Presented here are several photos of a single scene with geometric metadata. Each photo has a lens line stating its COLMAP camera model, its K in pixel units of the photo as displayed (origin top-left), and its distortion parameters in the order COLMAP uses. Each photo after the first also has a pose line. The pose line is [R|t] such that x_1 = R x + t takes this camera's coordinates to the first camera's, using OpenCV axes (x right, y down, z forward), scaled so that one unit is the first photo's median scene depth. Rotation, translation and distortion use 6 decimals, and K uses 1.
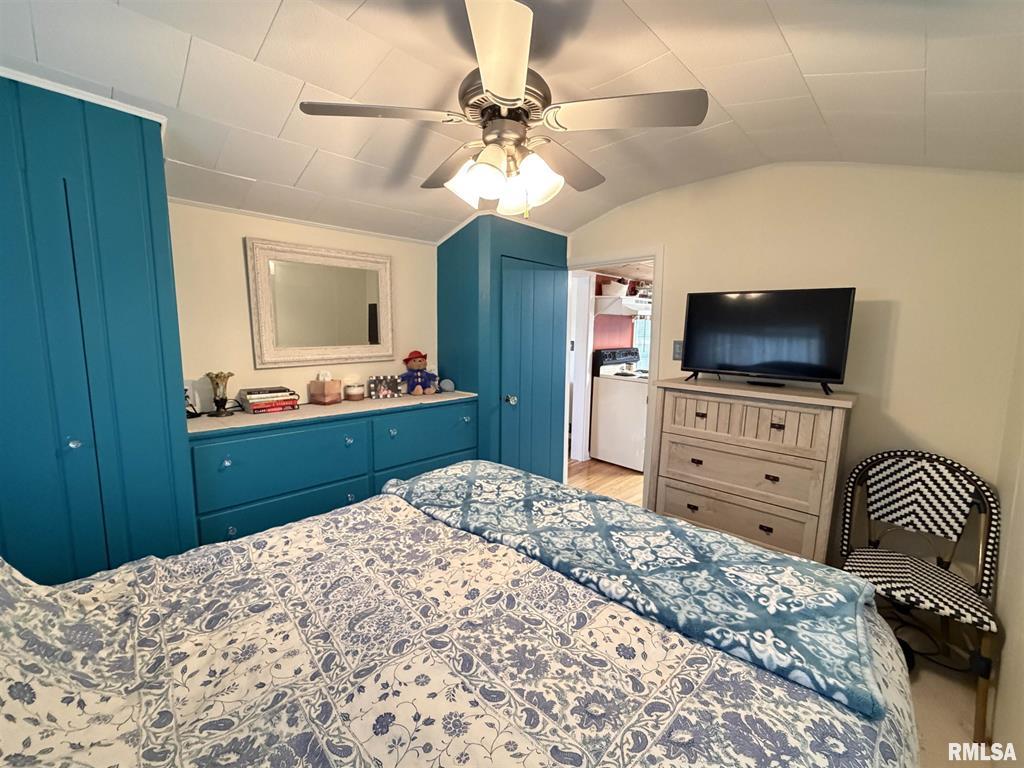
lens RADIAL K [[419.8, 0, 513.1], [0, 419.8, 383.1], [0, 0, 1]] dist [0.000187, -0.000281]
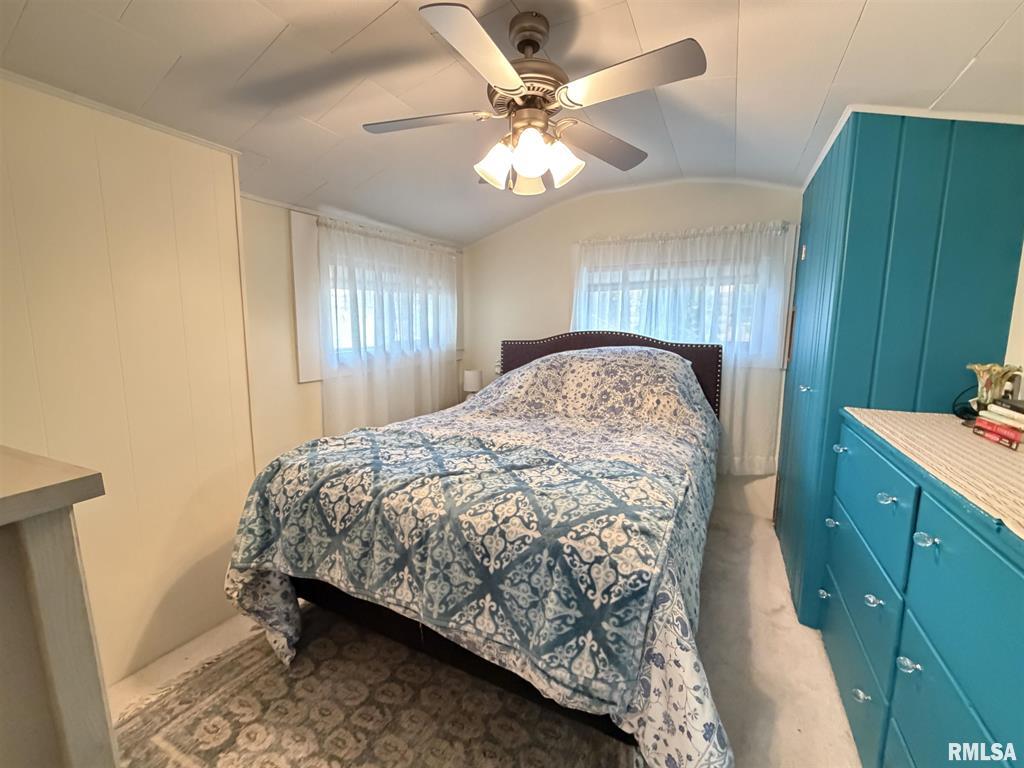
lens RADIAL K [[412.9, 0, 508.9], [0, 412.9, 378.5], [0, 0, 1]] dist [0.000962, 0.000050]
pose [[-0.957414, 0.025531, -0.287587, 0.339609], [-0.044606, 0.971043, 0.234703, -0.178820], [0.285252, 0.237536, -0.928551, 2.012282]]
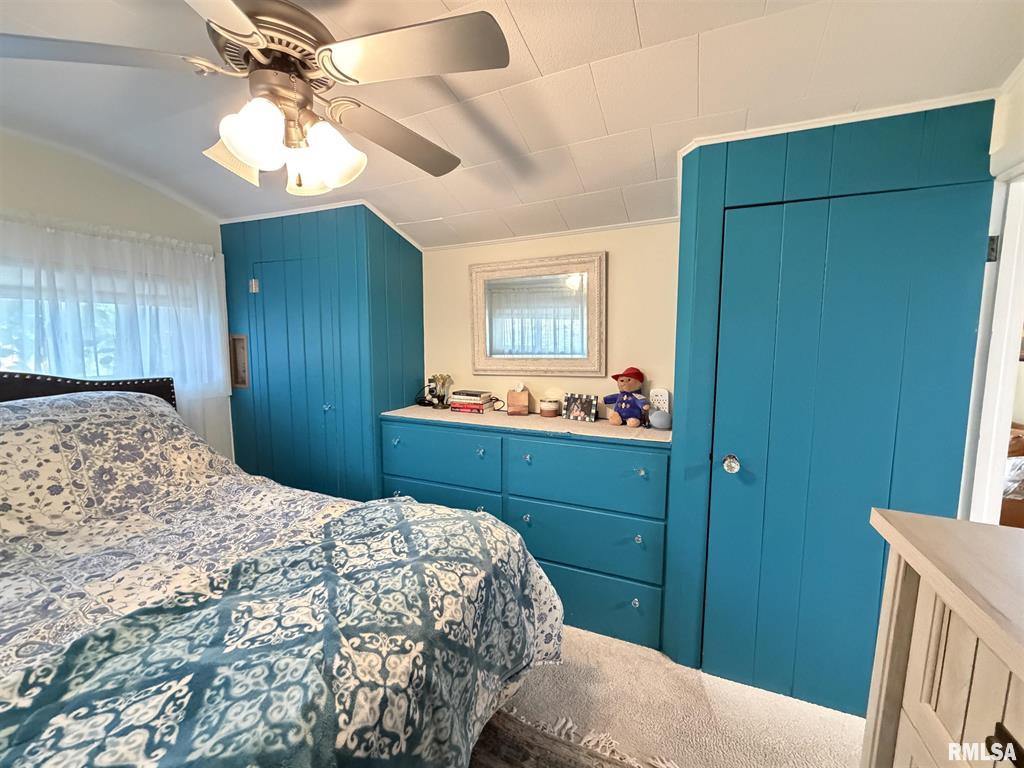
lens RADIAL K [[417.3, 0, 512.0], [0, 417.3, 384.0], [0, 0, 1]] dist [0.000441, 0.000077]
pose [[0.342122, 0.088732, -0.935457, 0.835392], [-0.110345, 0.992437, 0.053781, -0.130009], [0.933154, 0.084824, 0.349326, 1.087566]]
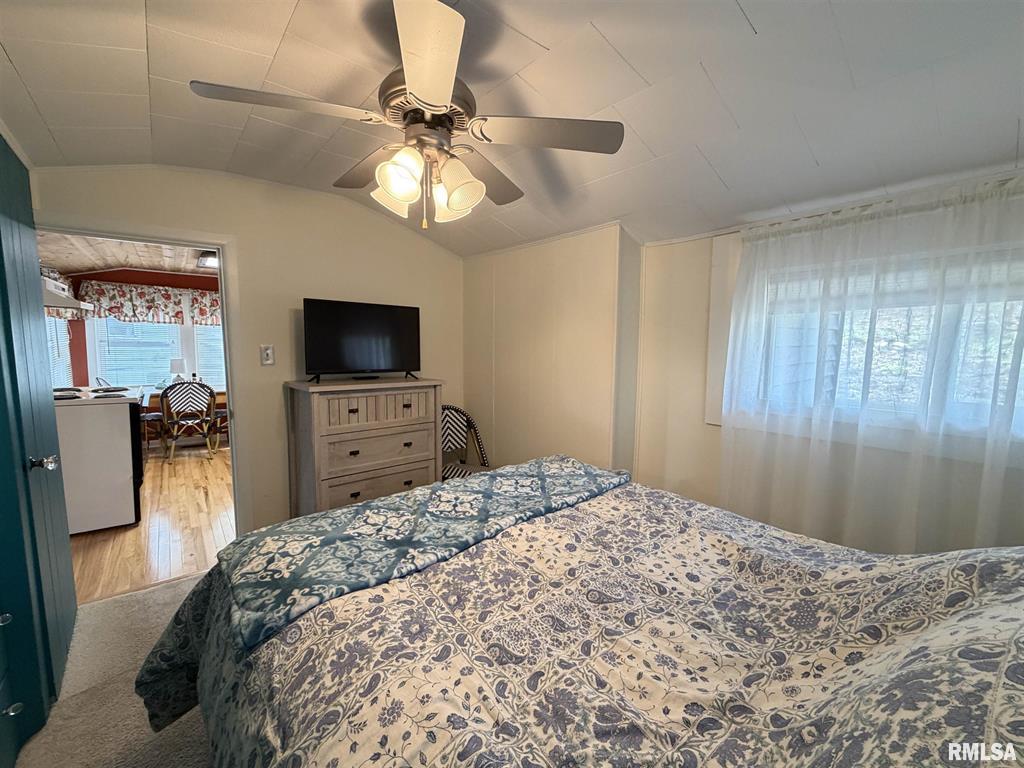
lens RADIAL K [[419.8, 0, 513.1], [0, 419.8, 383.1], [0, 0, 1]] dist [0.000187, -0.000281]
pose [[0.106561, -0.119068, 0.987151, -0.939838], [0.110494, 0.988073, 0.107251, -0.109577], [-0.988148, 0.097646, 0.118447, 0.686966]]
